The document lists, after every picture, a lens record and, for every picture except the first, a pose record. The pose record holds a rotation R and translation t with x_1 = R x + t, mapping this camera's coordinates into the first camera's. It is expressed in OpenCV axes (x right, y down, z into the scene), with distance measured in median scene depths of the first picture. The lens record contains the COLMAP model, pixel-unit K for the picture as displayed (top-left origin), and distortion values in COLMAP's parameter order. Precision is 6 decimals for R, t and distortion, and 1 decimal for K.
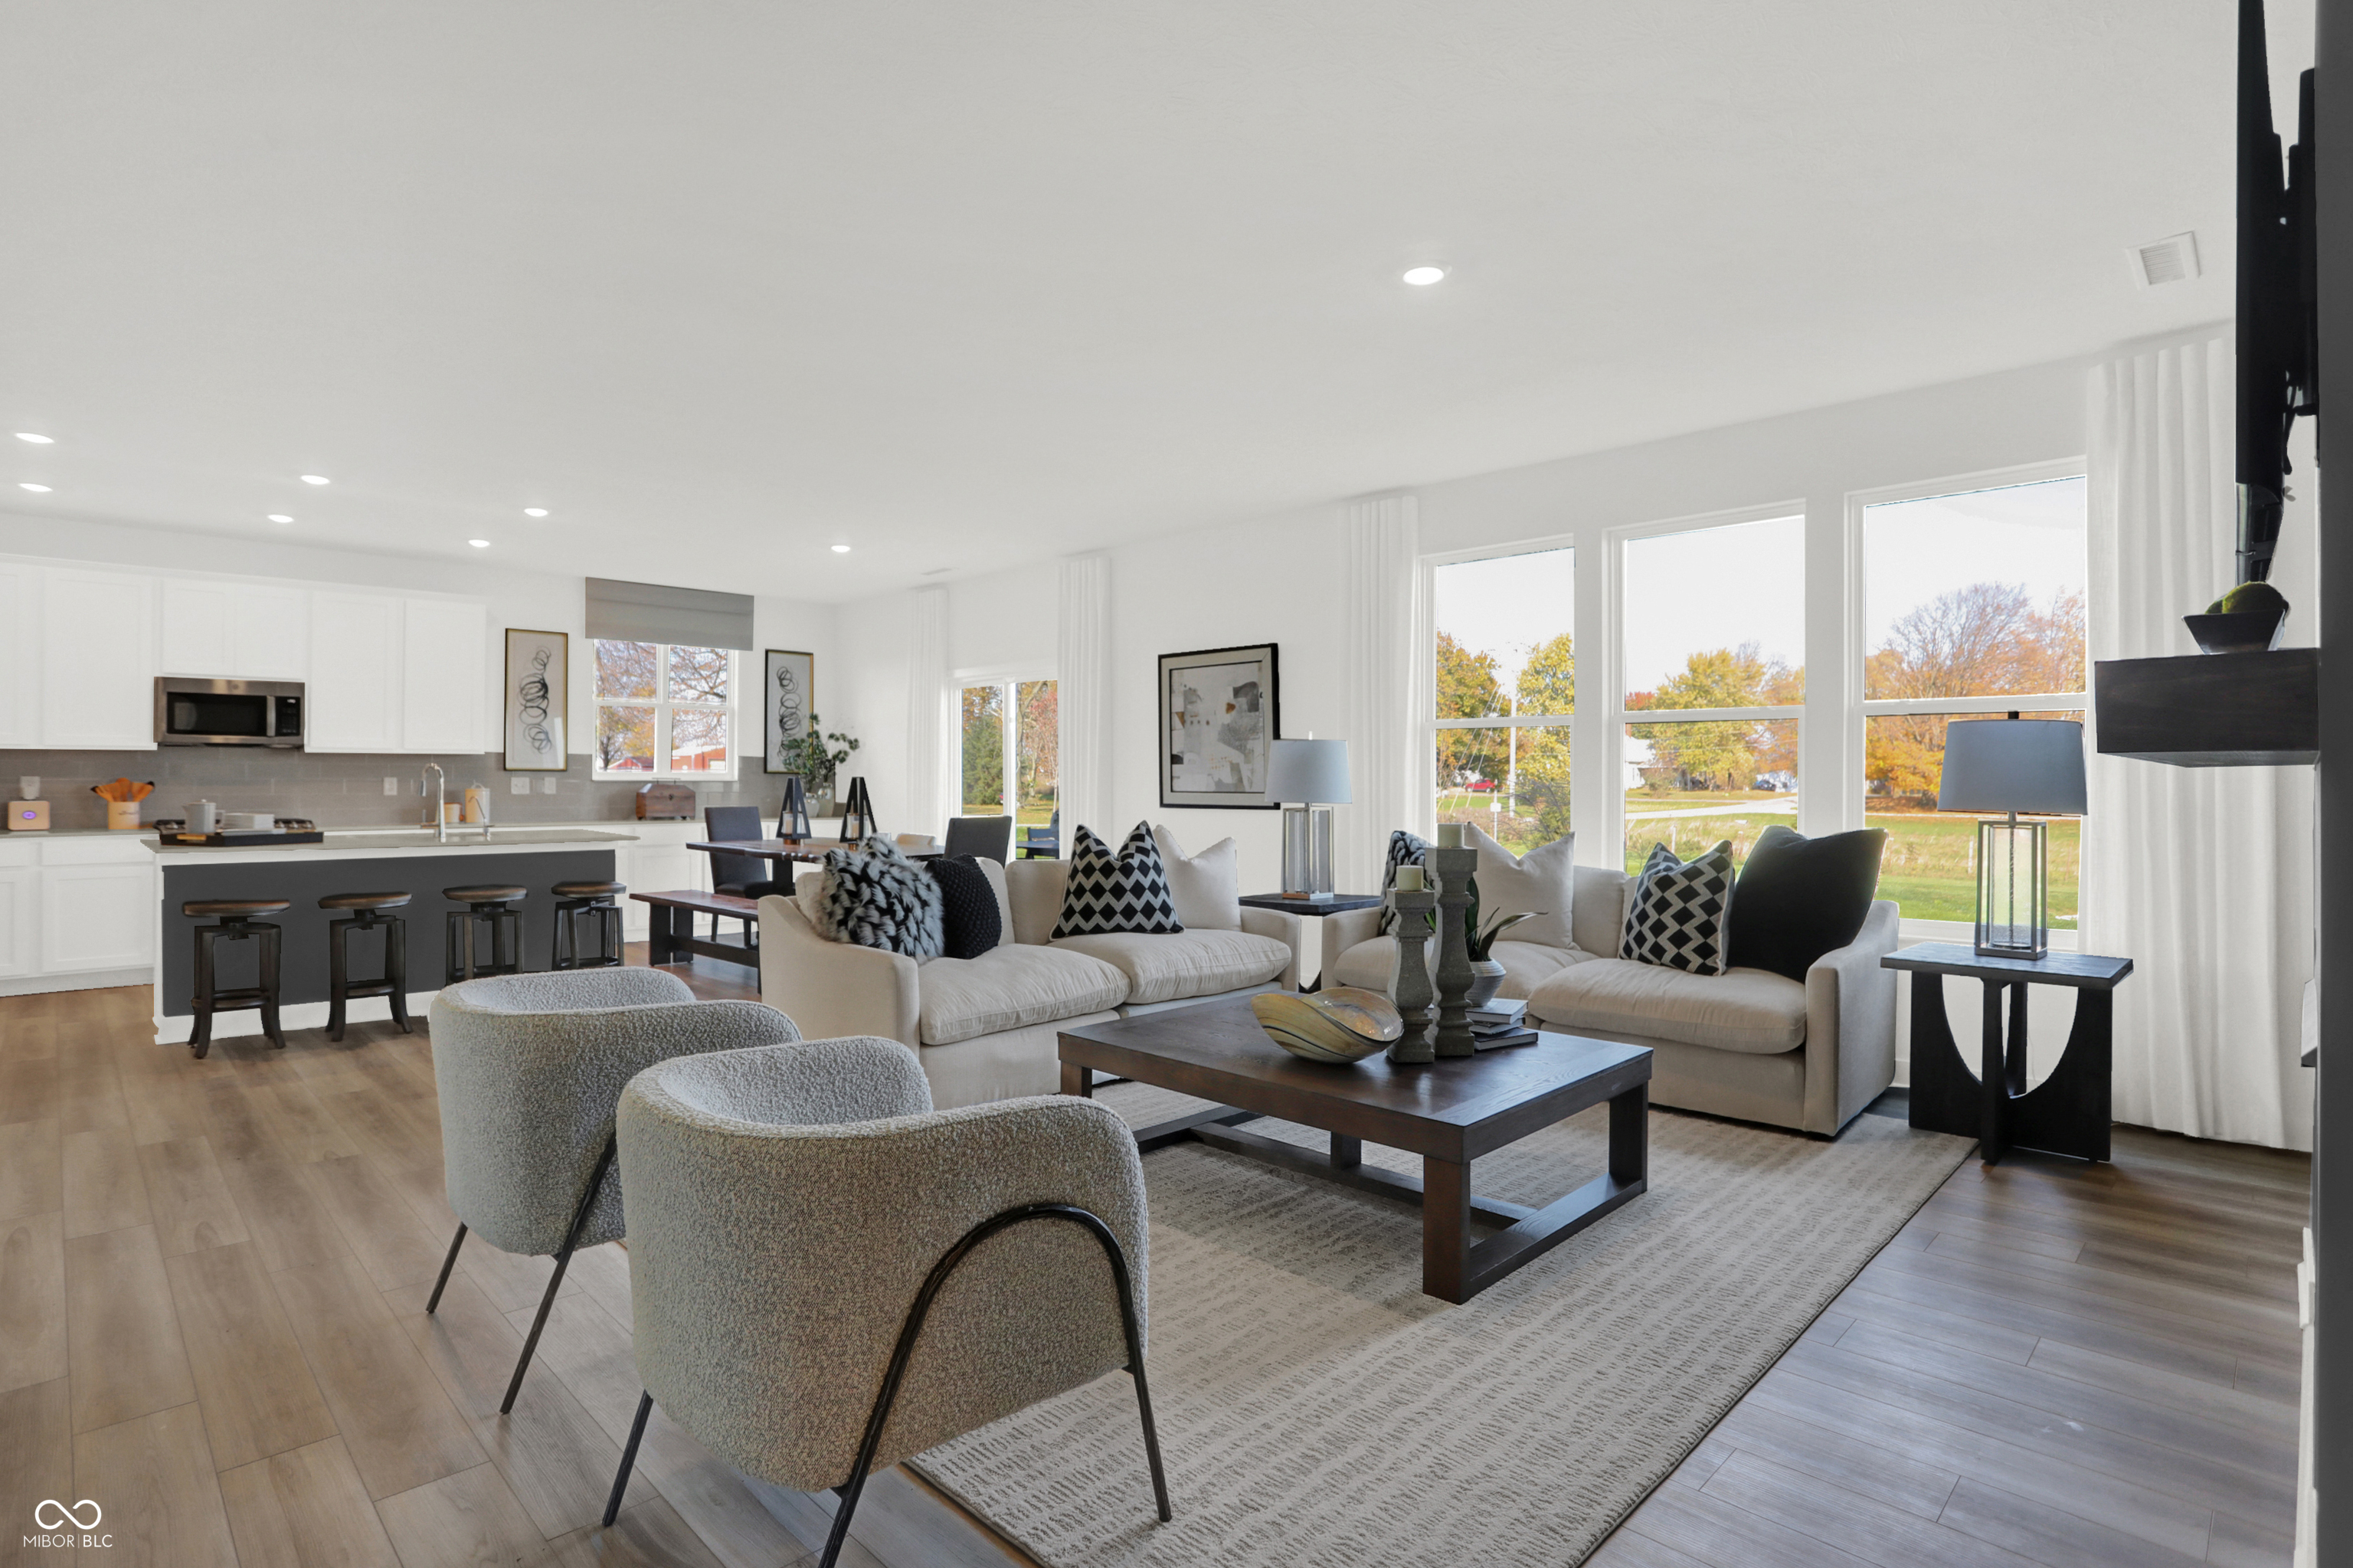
lens RADIAL K [[1196.6, 0, 1167.7], [0, 1196.6, 787.1], [0, 0, 1]] dist [-0.068674, 0.035813]
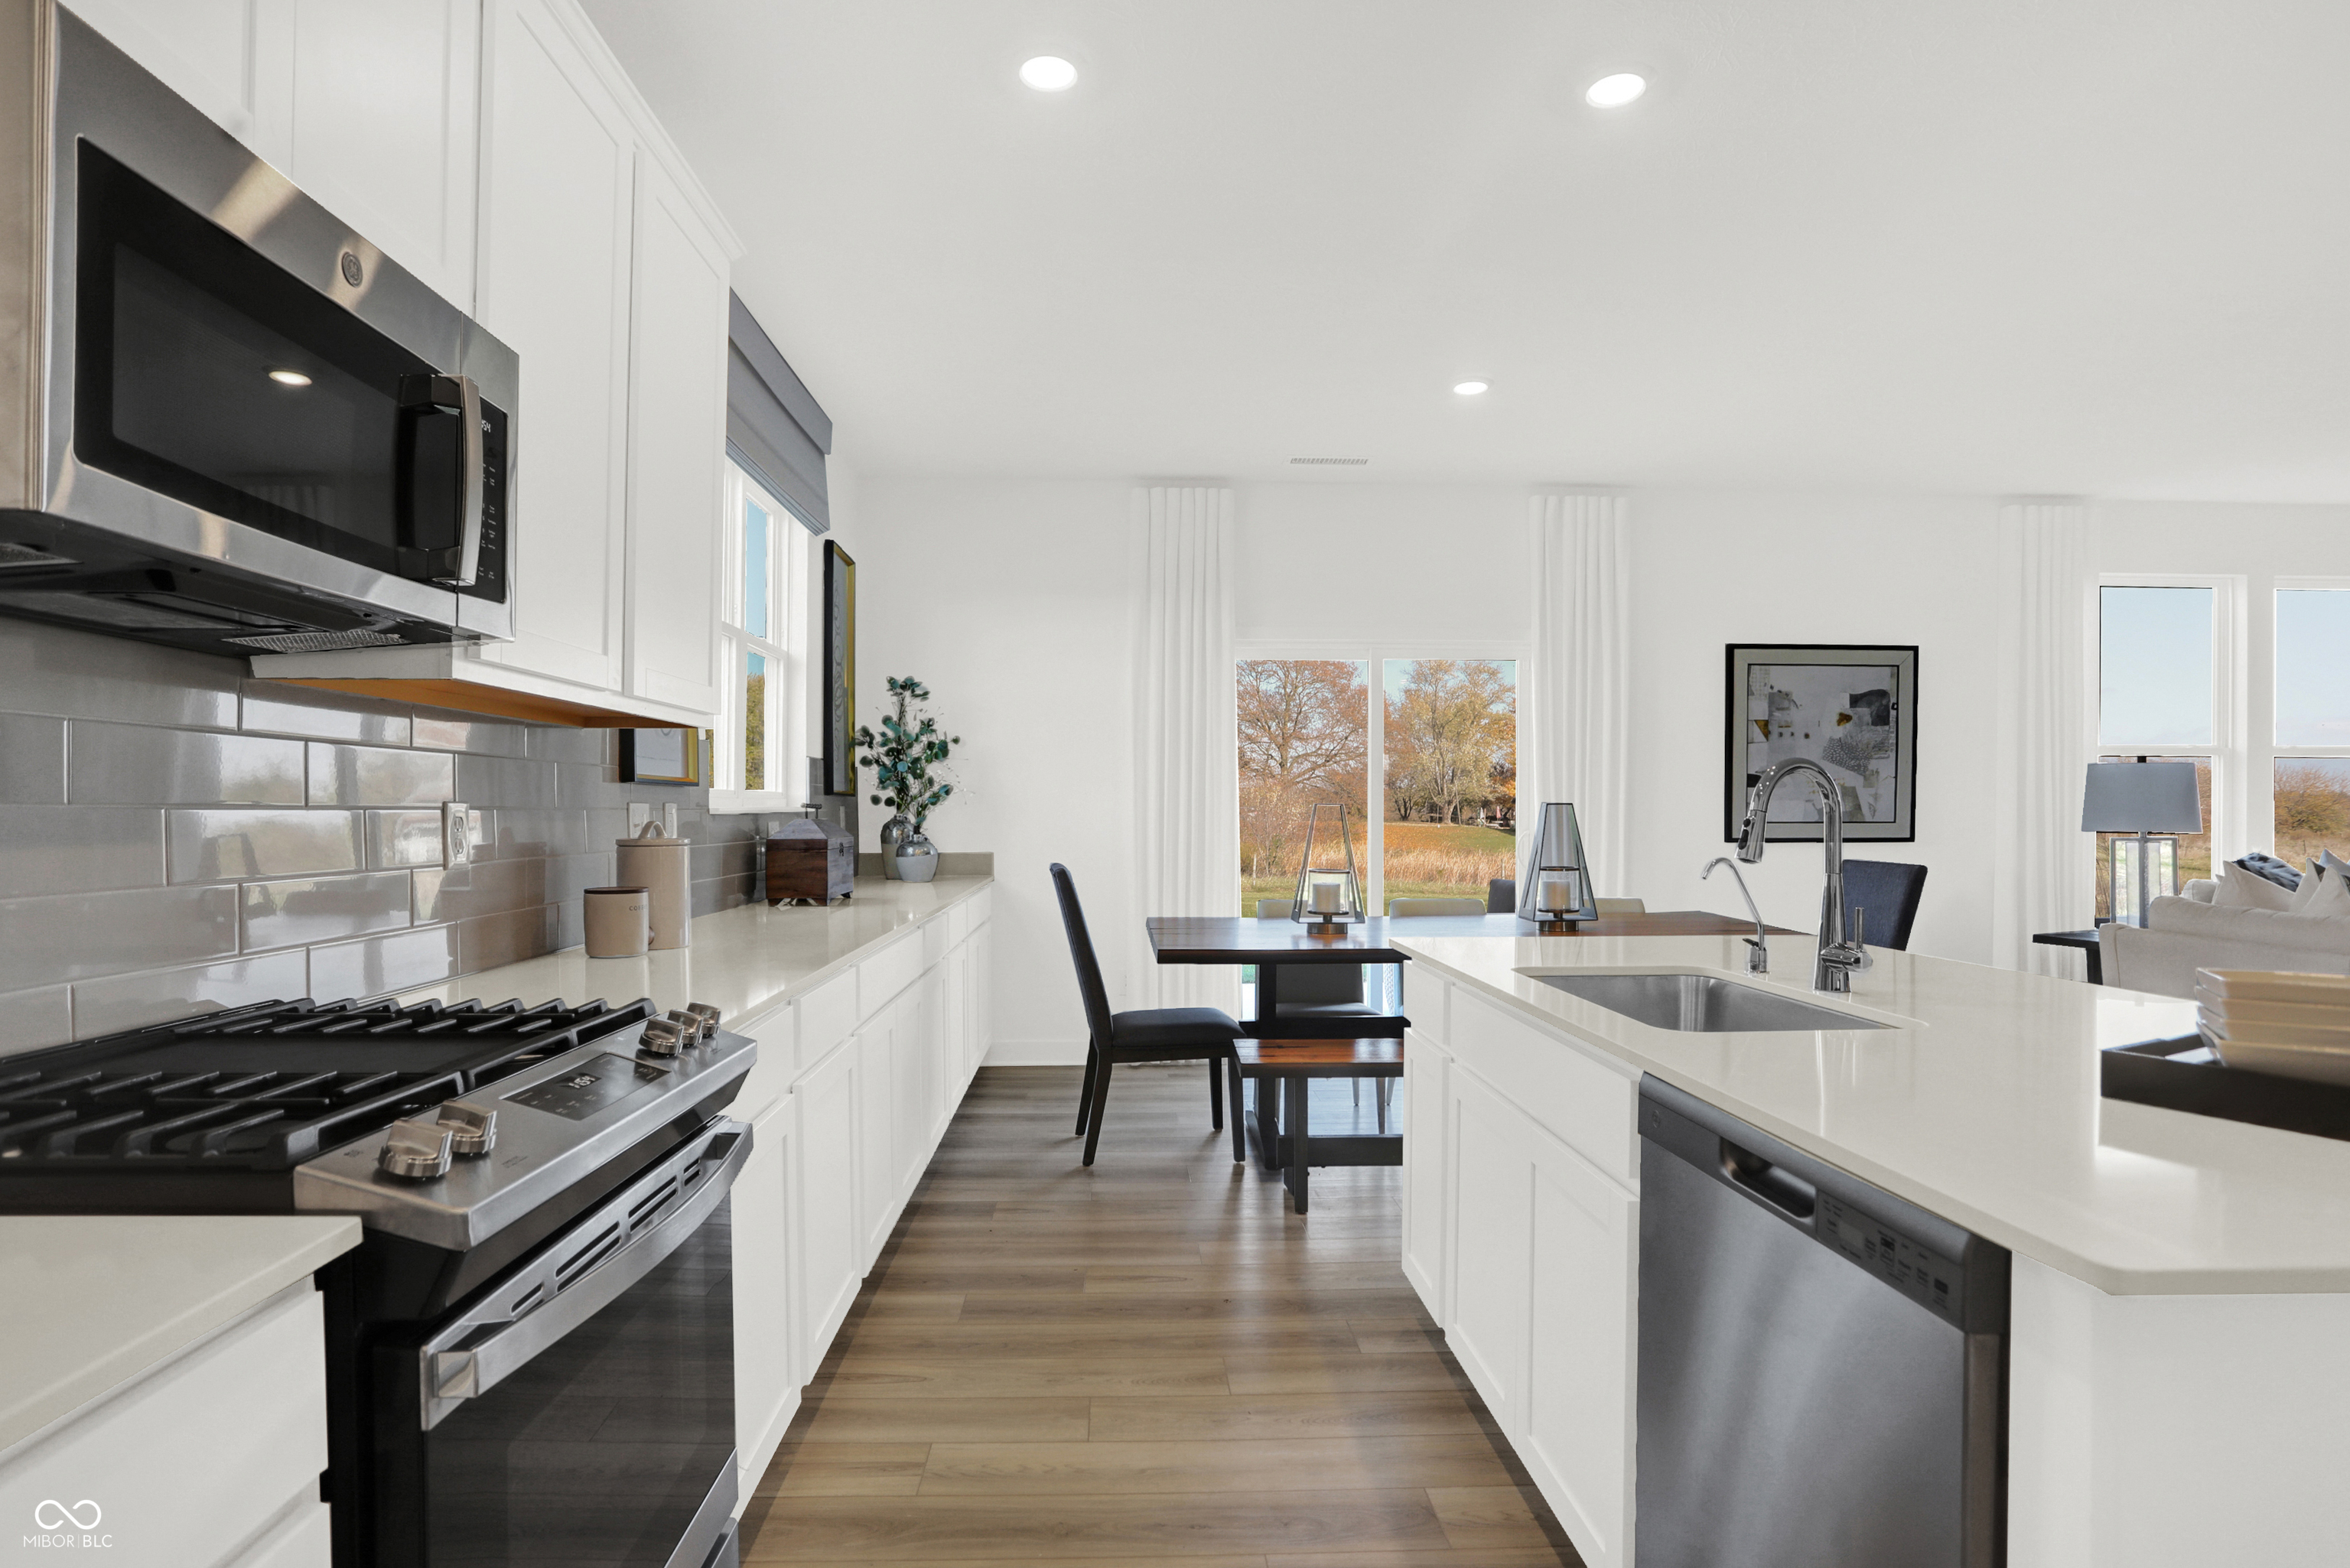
lens RADIAL K [[1181.7, 0, 1211.7], [0, 1181.7, 805.8], [0, 0, 1]] dist [-0.069278, 0.033945]
pose [[0.665926, 0.003227, 0.746011, -0.705903], [0.006725, 0.999924, -0.010328, -0.001400], [-0.745987, 0.011895, 0.665854, 0.677142]]
